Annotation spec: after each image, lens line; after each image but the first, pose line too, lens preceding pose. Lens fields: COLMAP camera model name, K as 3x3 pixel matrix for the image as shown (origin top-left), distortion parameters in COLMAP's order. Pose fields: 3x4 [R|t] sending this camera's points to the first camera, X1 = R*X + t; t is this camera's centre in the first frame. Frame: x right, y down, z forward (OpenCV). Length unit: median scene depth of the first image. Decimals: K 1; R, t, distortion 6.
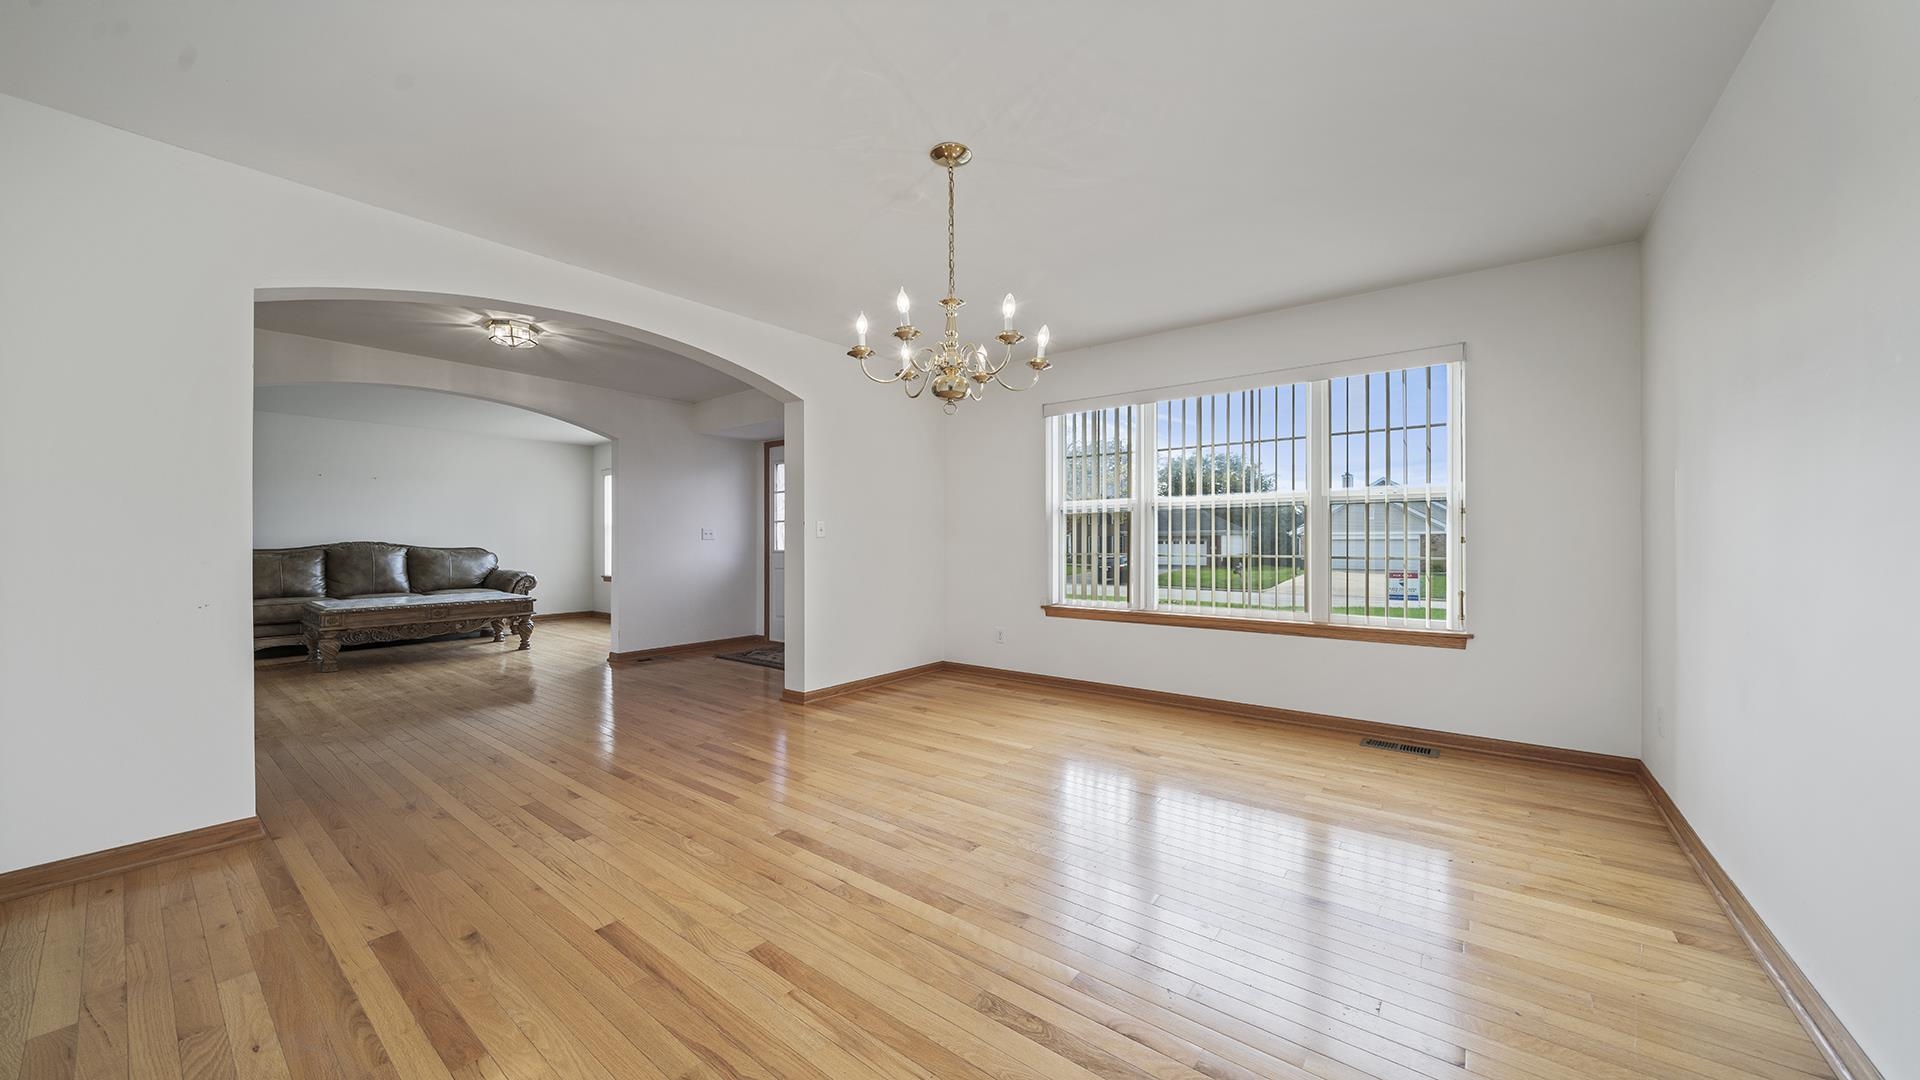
lens RADIAL K [[670.7, 0, 960.0], [0, 670.7, 540.0], [0, 0, 1]] dist [-0.002284, -0.000209]
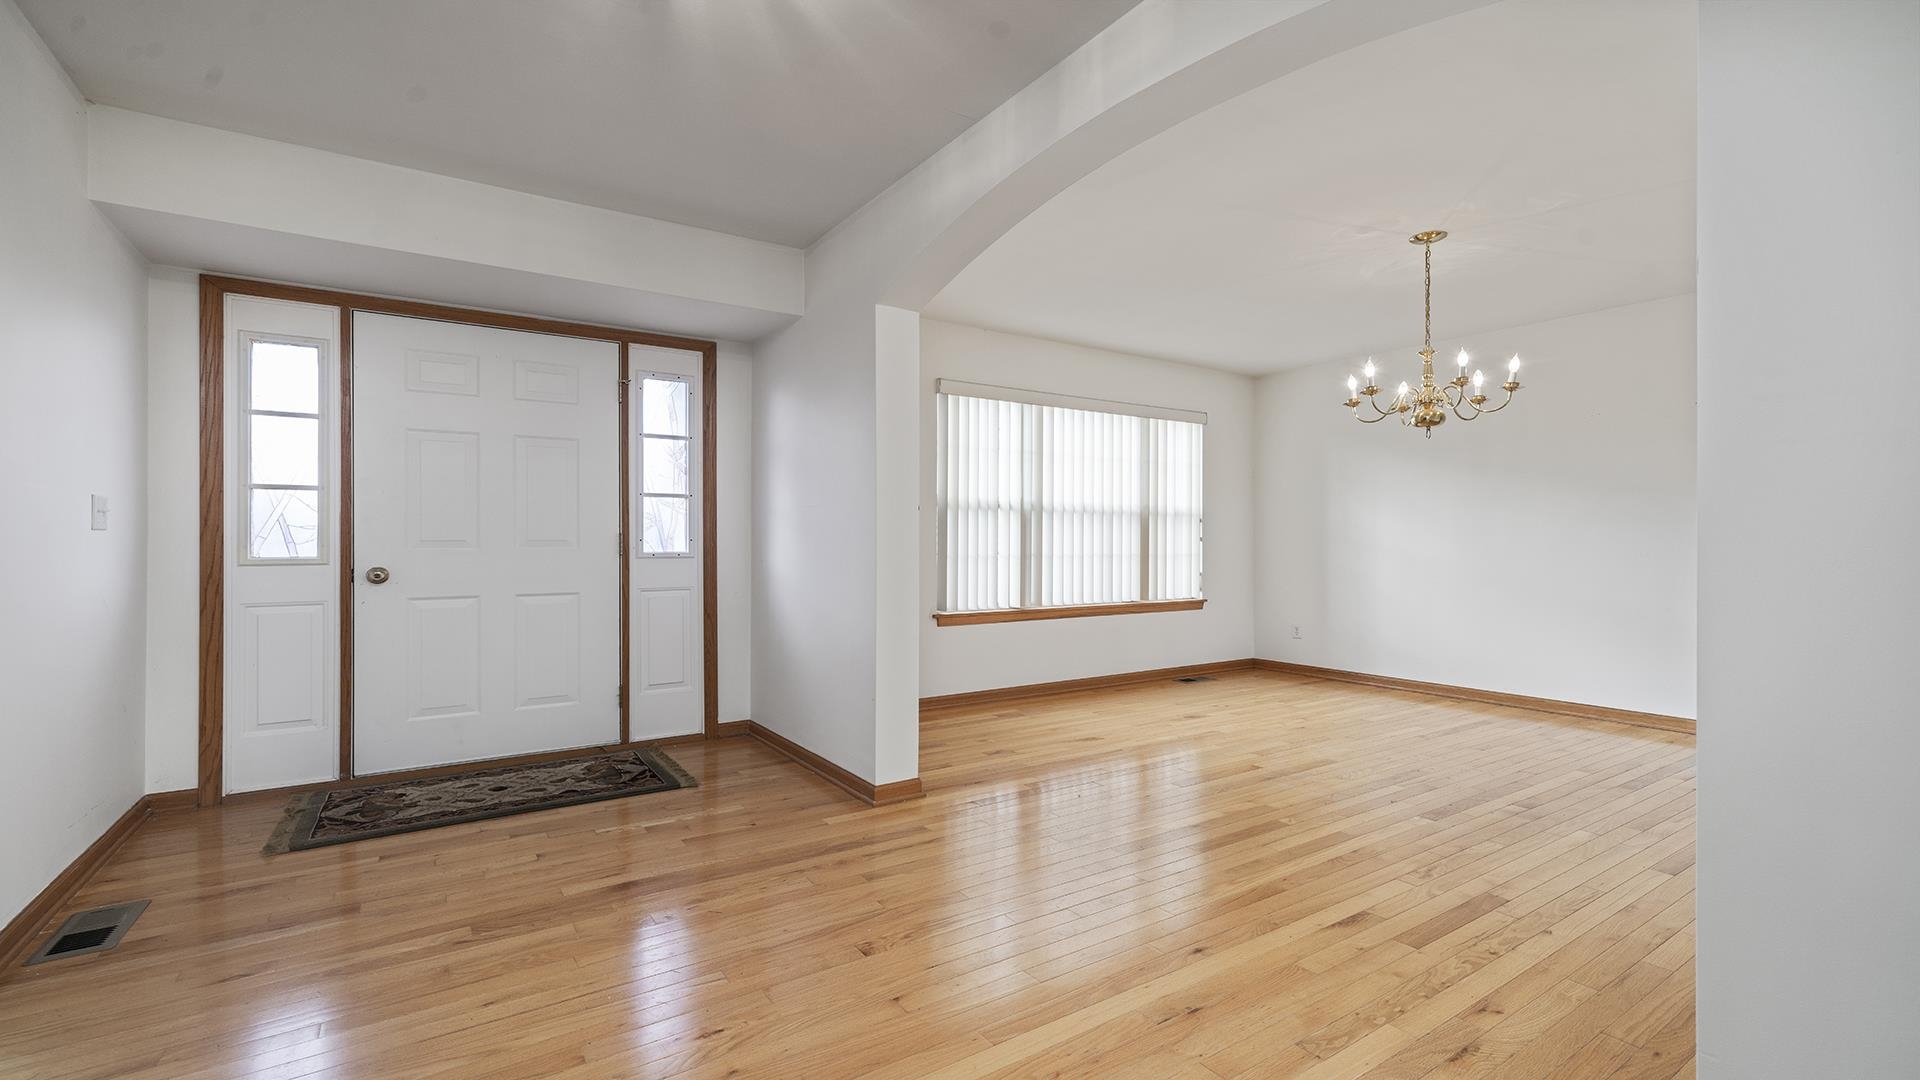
lens RADIAL K [[811.4, 0, 960.0], [0, 811.4, 540.0], [0, 0, 1]] dist [0.000815, 0.000142]
pose [[0.320194, 0.000483, 0.947352, -1.627161], [-0.000491, 1.000000, -0.000344, 0.006779], [-0.947352, -0.000355, 0.320194, 1.237169]]
